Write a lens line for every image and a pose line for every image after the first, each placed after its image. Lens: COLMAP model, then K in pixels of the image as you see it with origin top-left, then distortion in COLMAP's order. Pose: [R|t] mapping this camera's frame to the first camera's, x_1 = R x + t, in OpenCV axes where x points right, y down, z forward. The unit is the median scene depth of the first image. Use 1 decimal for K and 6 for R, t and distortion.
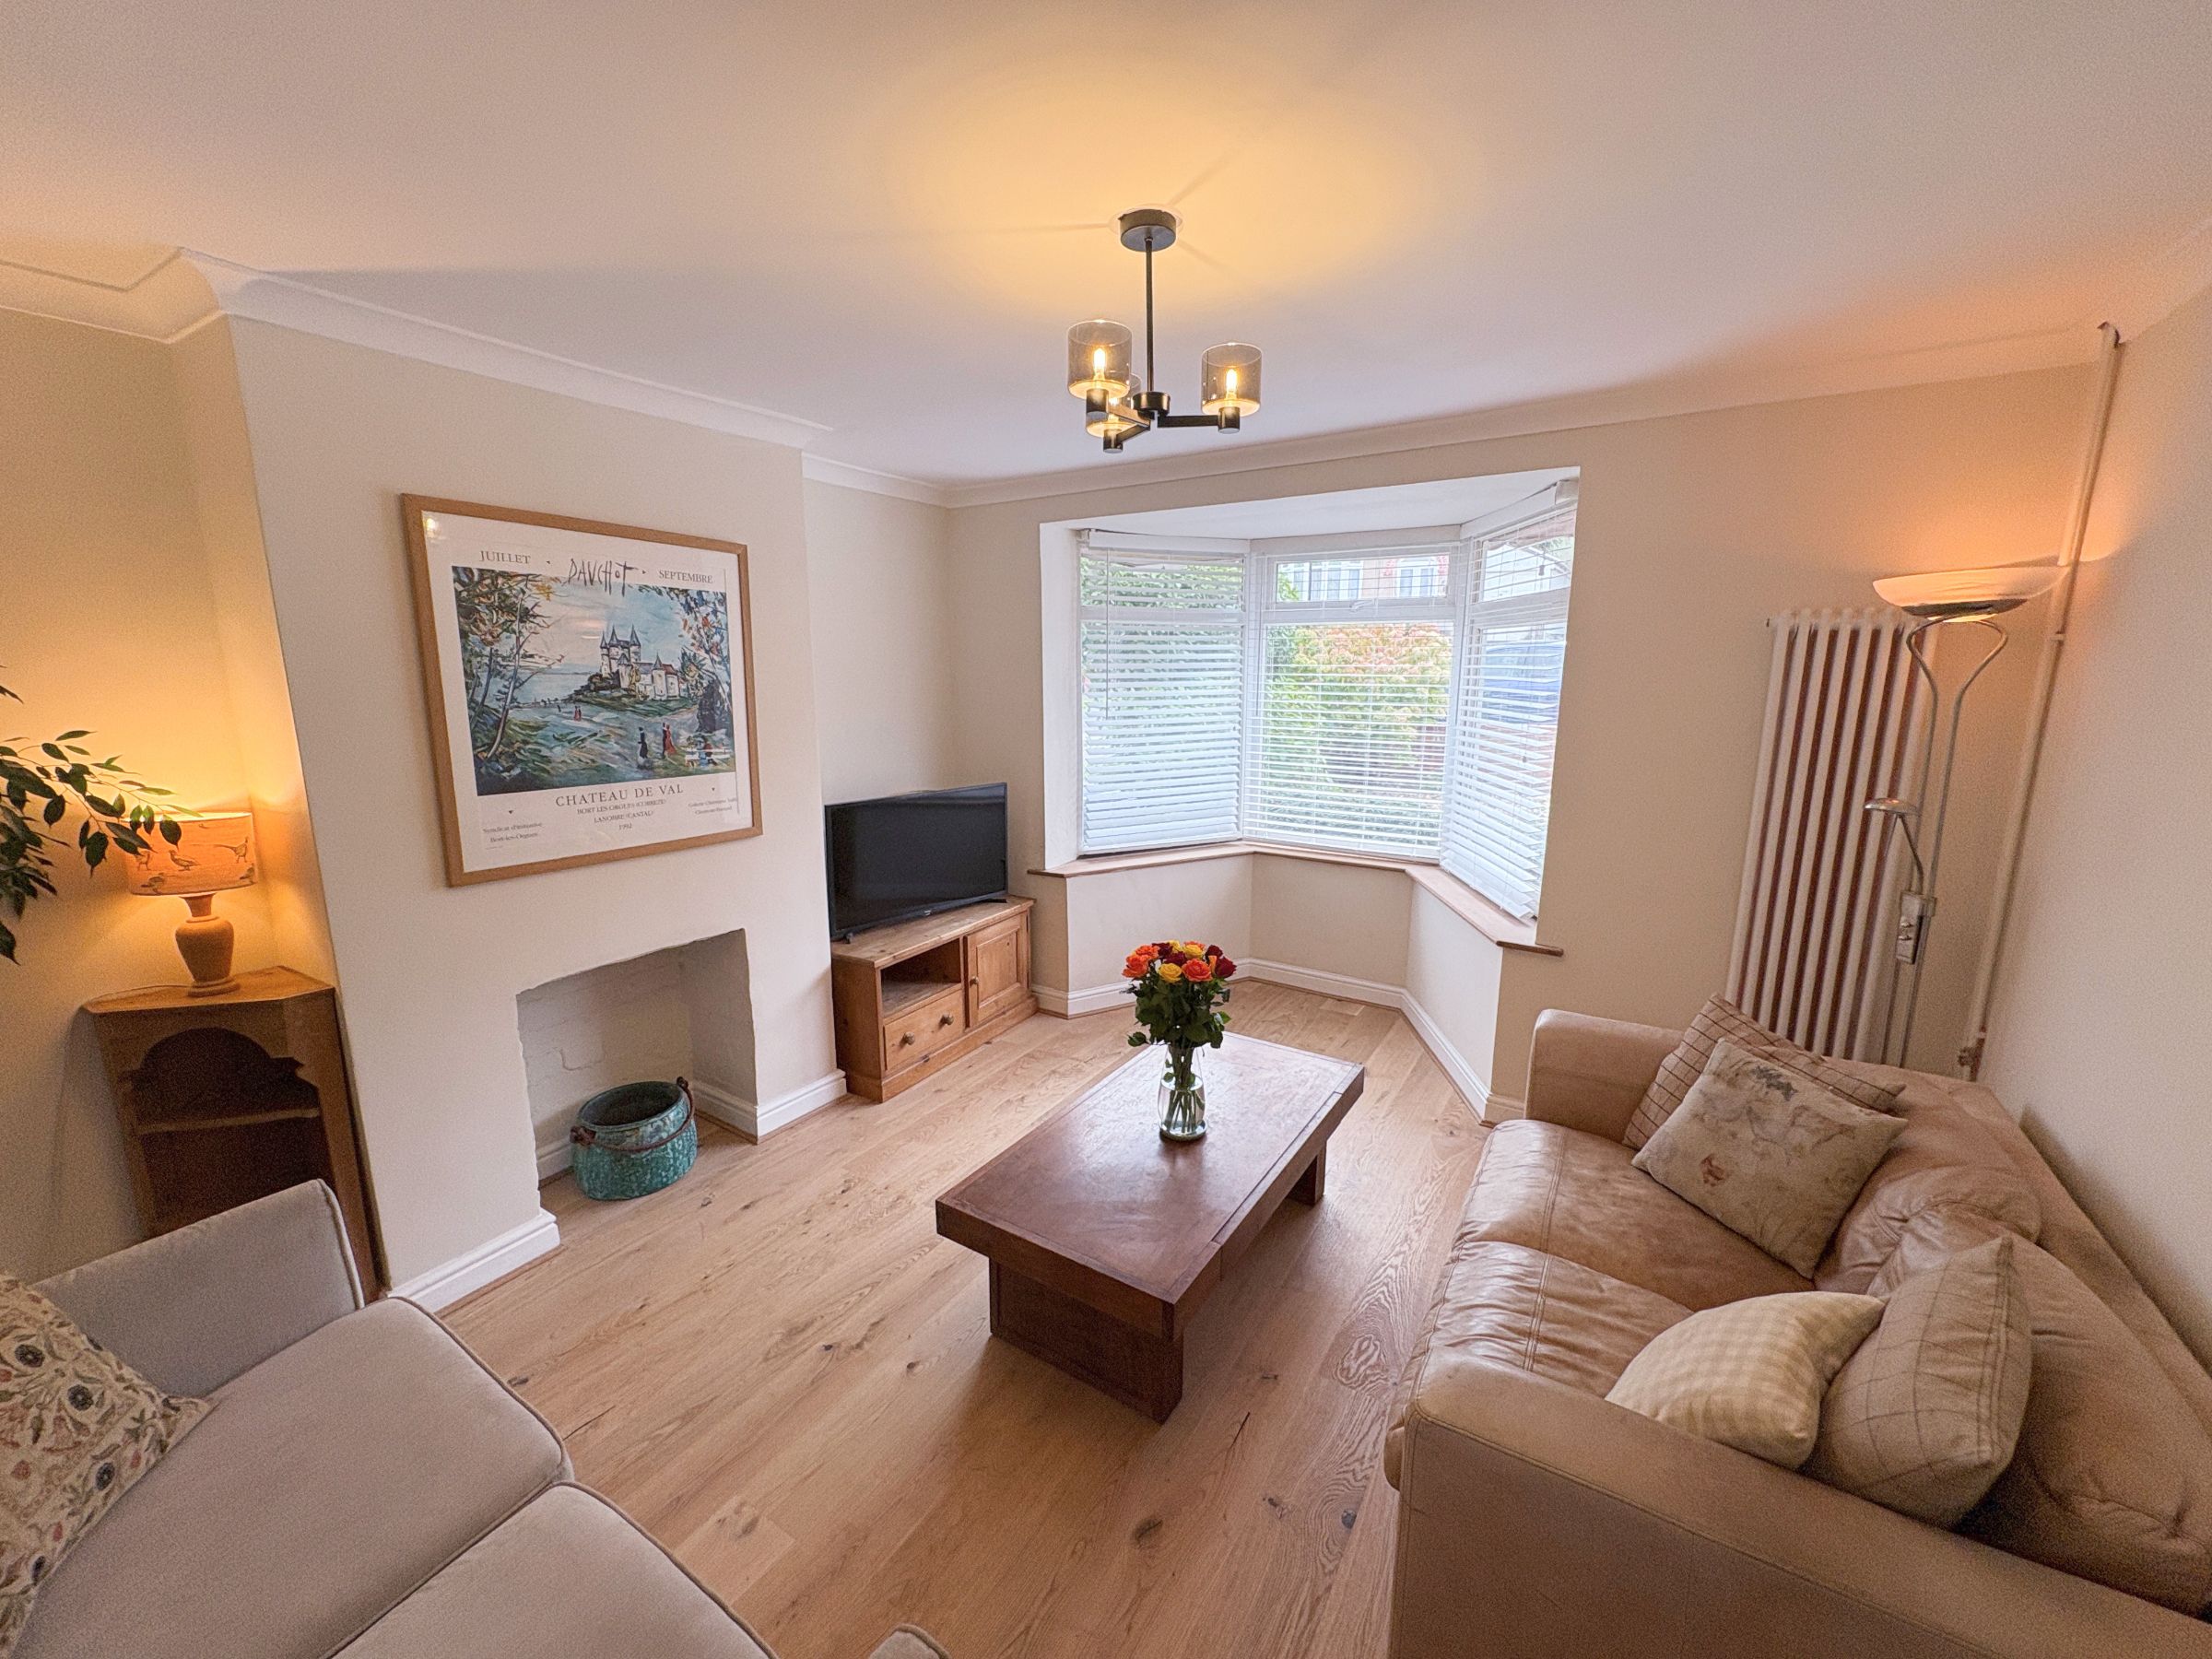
lens RADIAL K [[880.6, 0, 1101.2], [0, 880.6, 827.7], [0, 0, 1]] dist [0.001890, -0.000237]
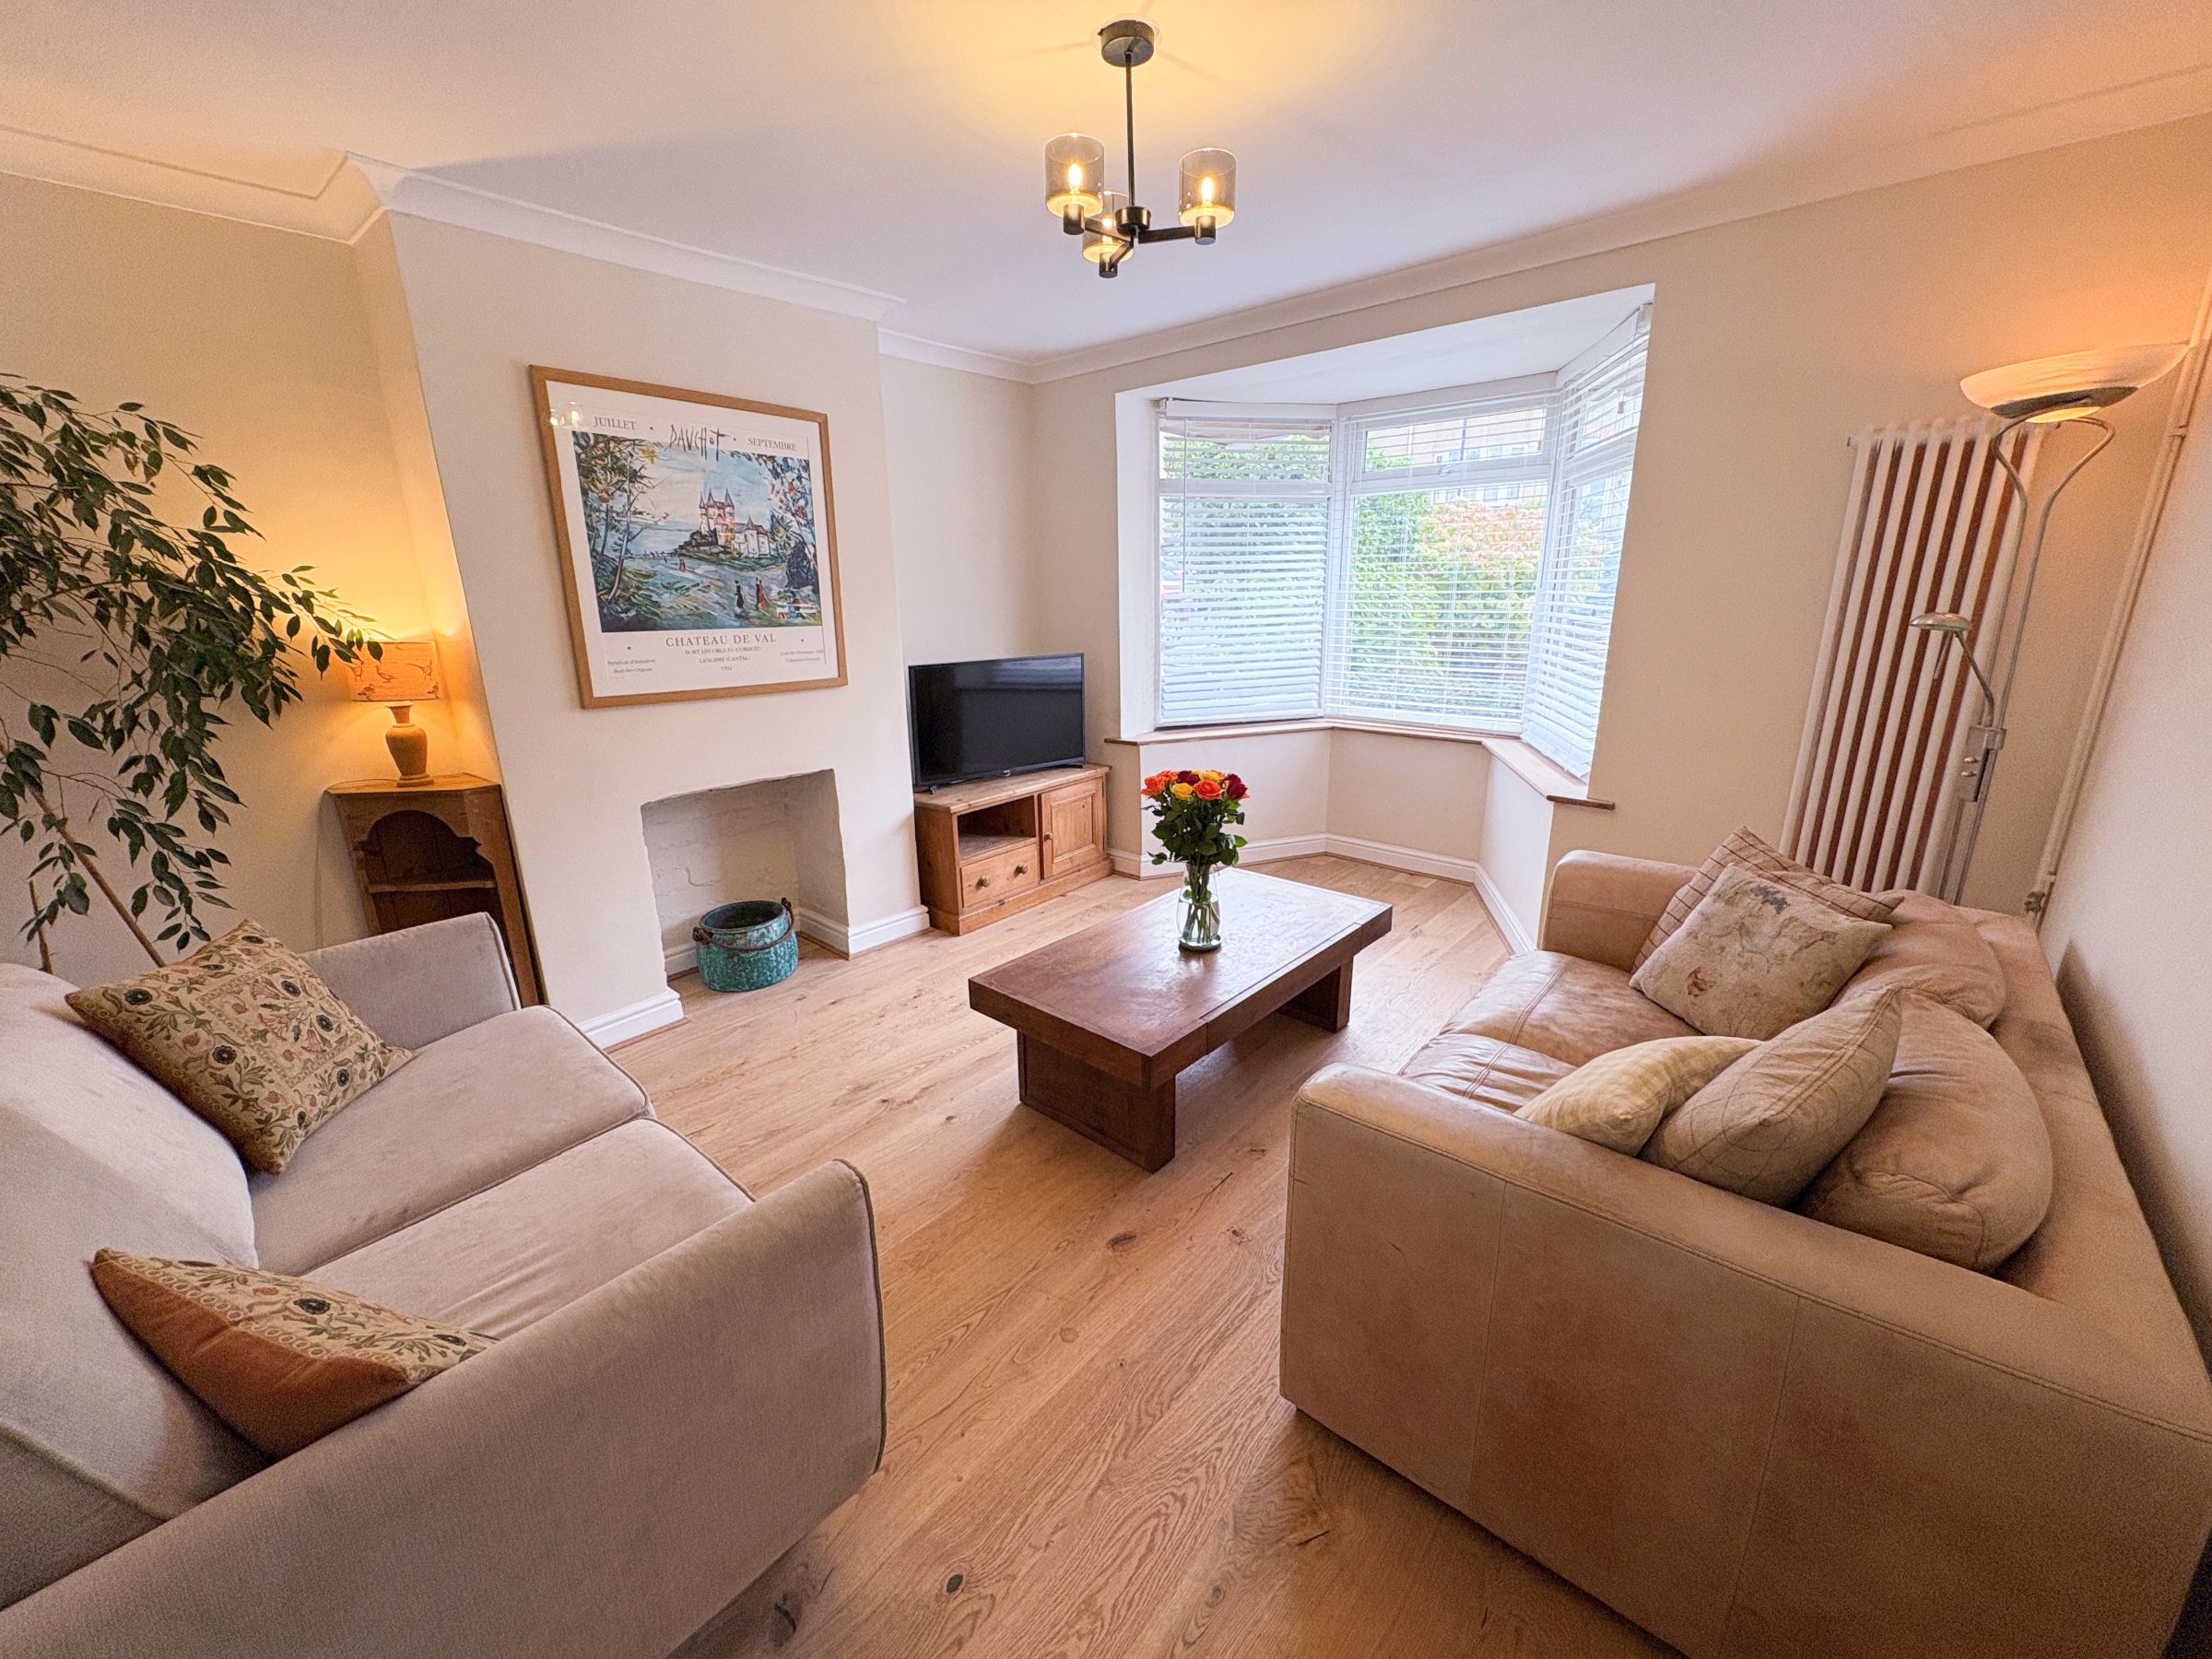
lens RADIAL K [[880.6, 0, 1100.1], [0, 880.6, 827.1], [0, 0, 1]] dist [0.001890, -0.000237]
pose [[0.987310, 0.025142, -0.156805, 0.135439], [-0.011505, 0.996118, 0.087278, 0.104395], [0.158390, -0.084367, 0.983766, -0.076837]]
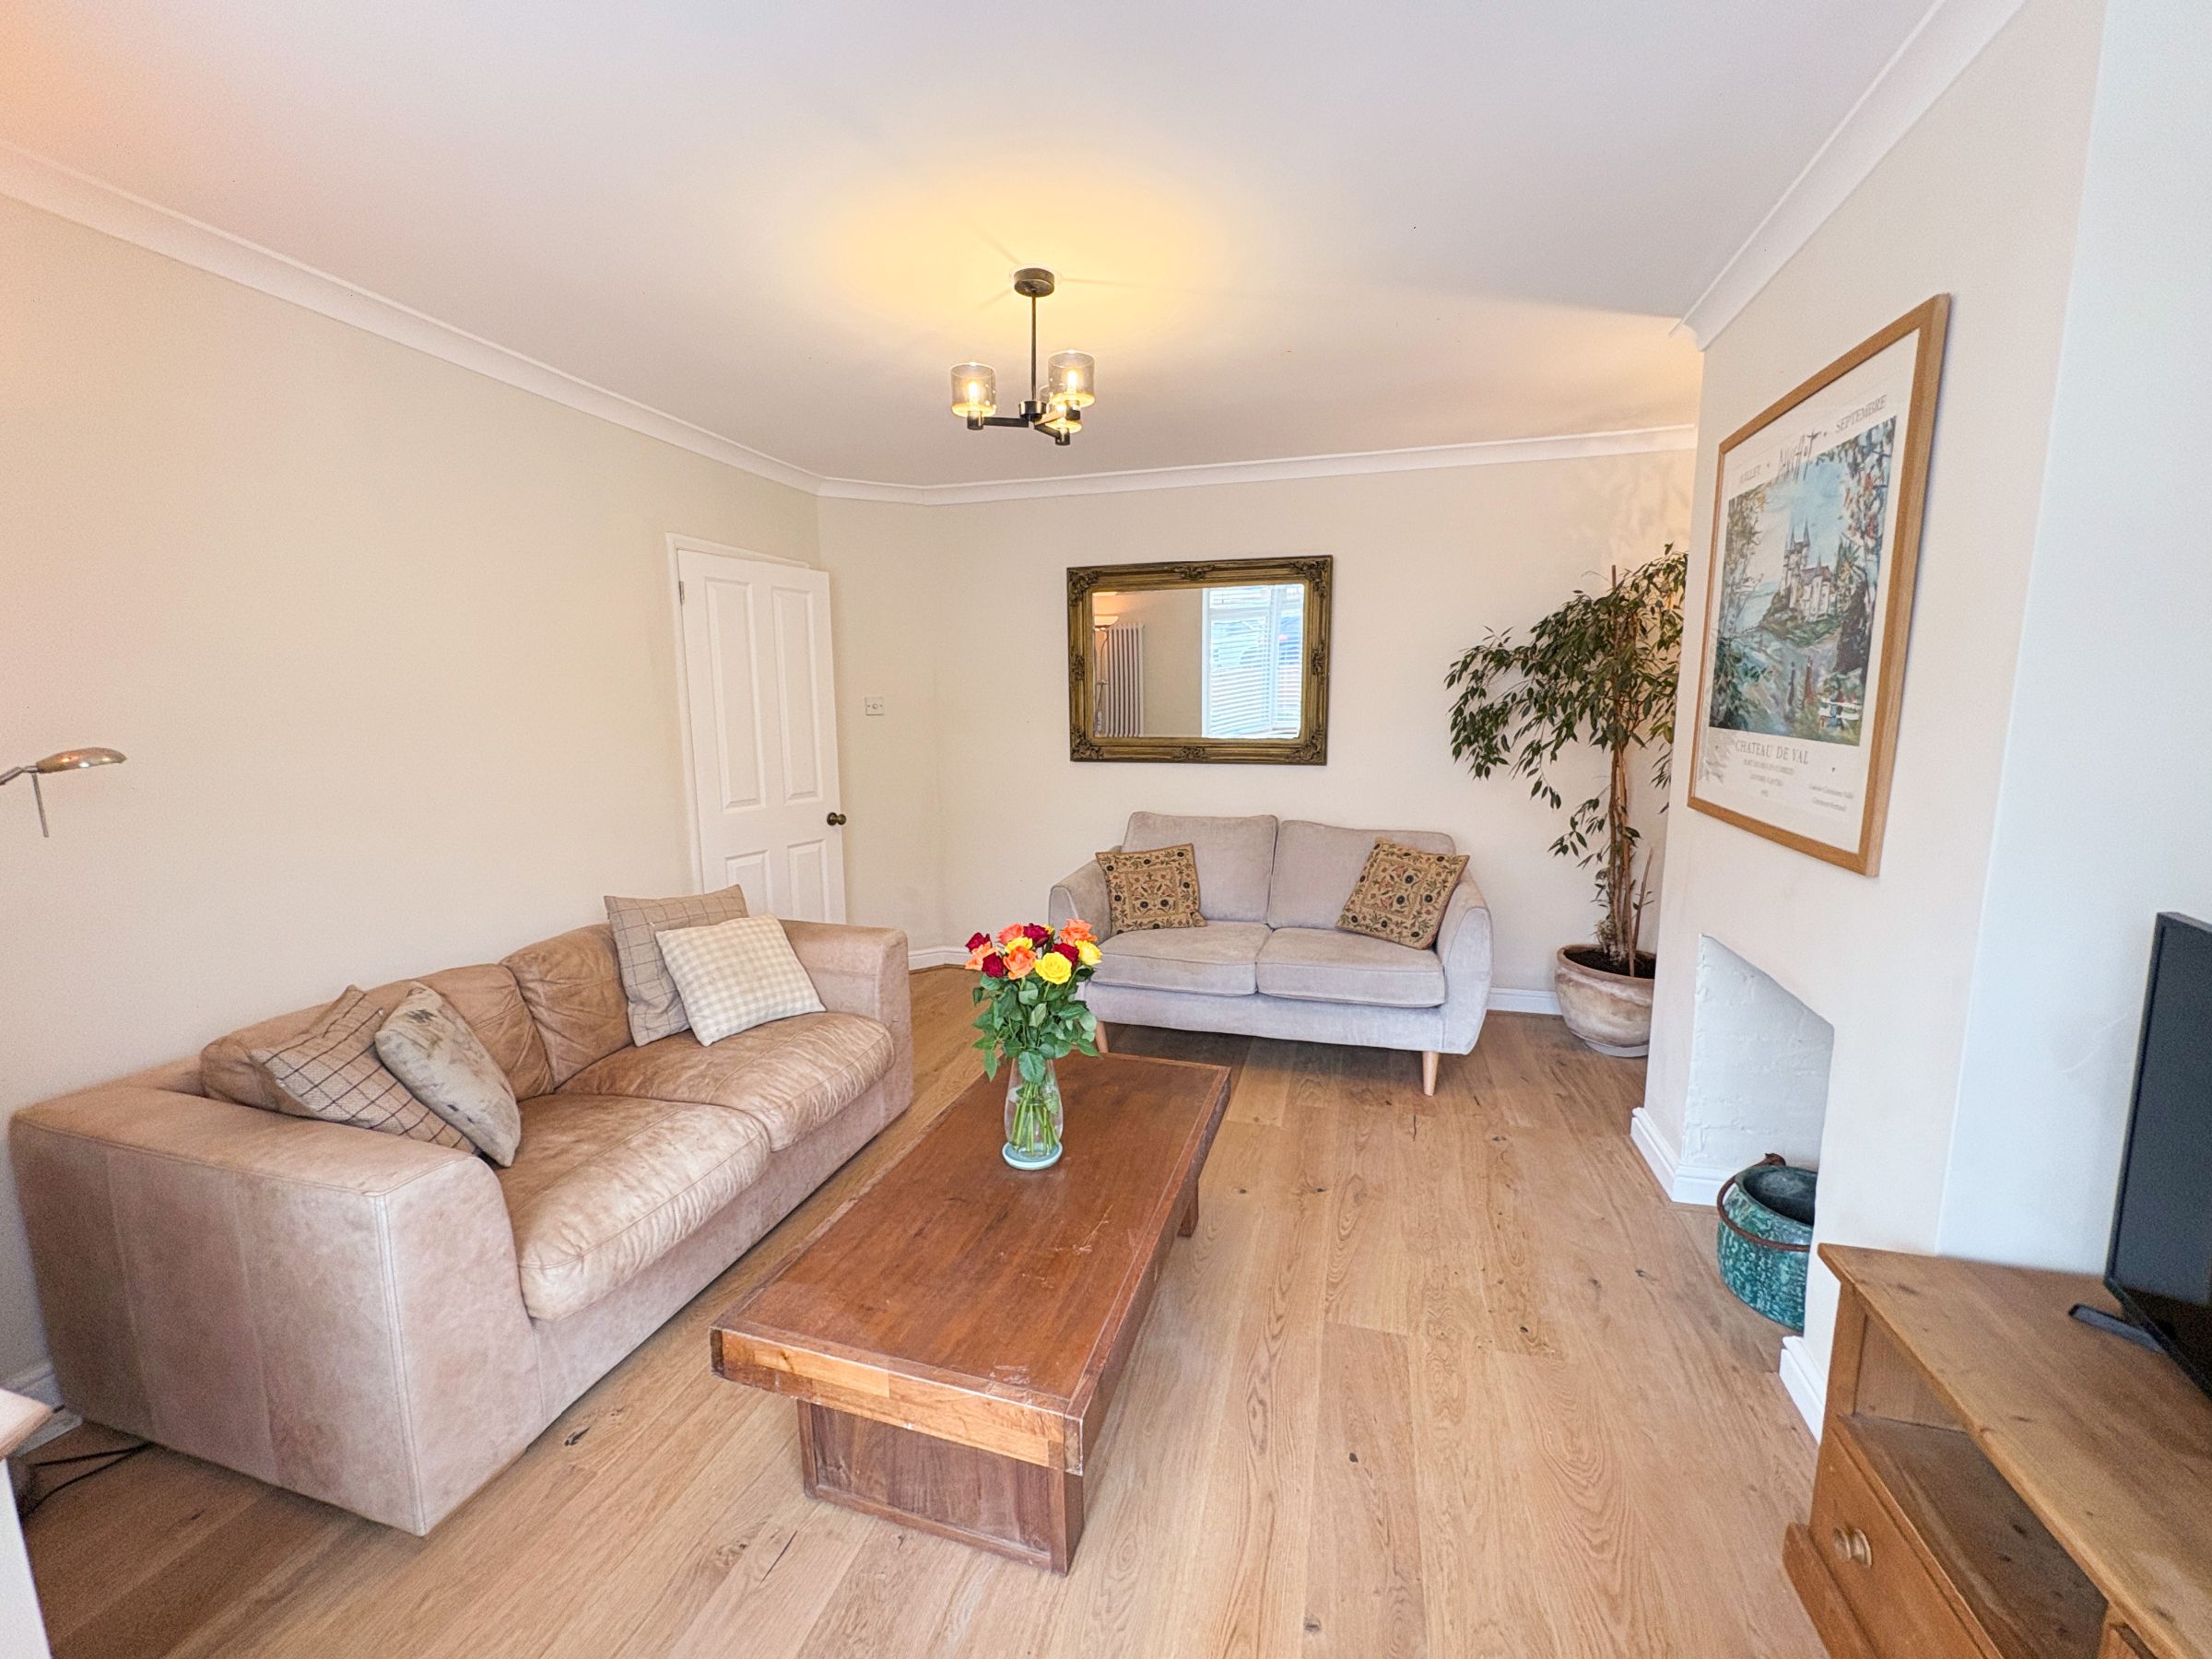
lens RADIAL K [[880.6, 0, 1108.8], [0, 880.6, 825.6], [0, 0, 1]] dist [0.001890, -0.000237]
pose [[-0.962461, 0.049033, -0.266955, 0.225092], [-0.038072, 0.949434, 0.311650, -0.201845], [0.268738, 0.310114, -0.911926, 1.640805]]
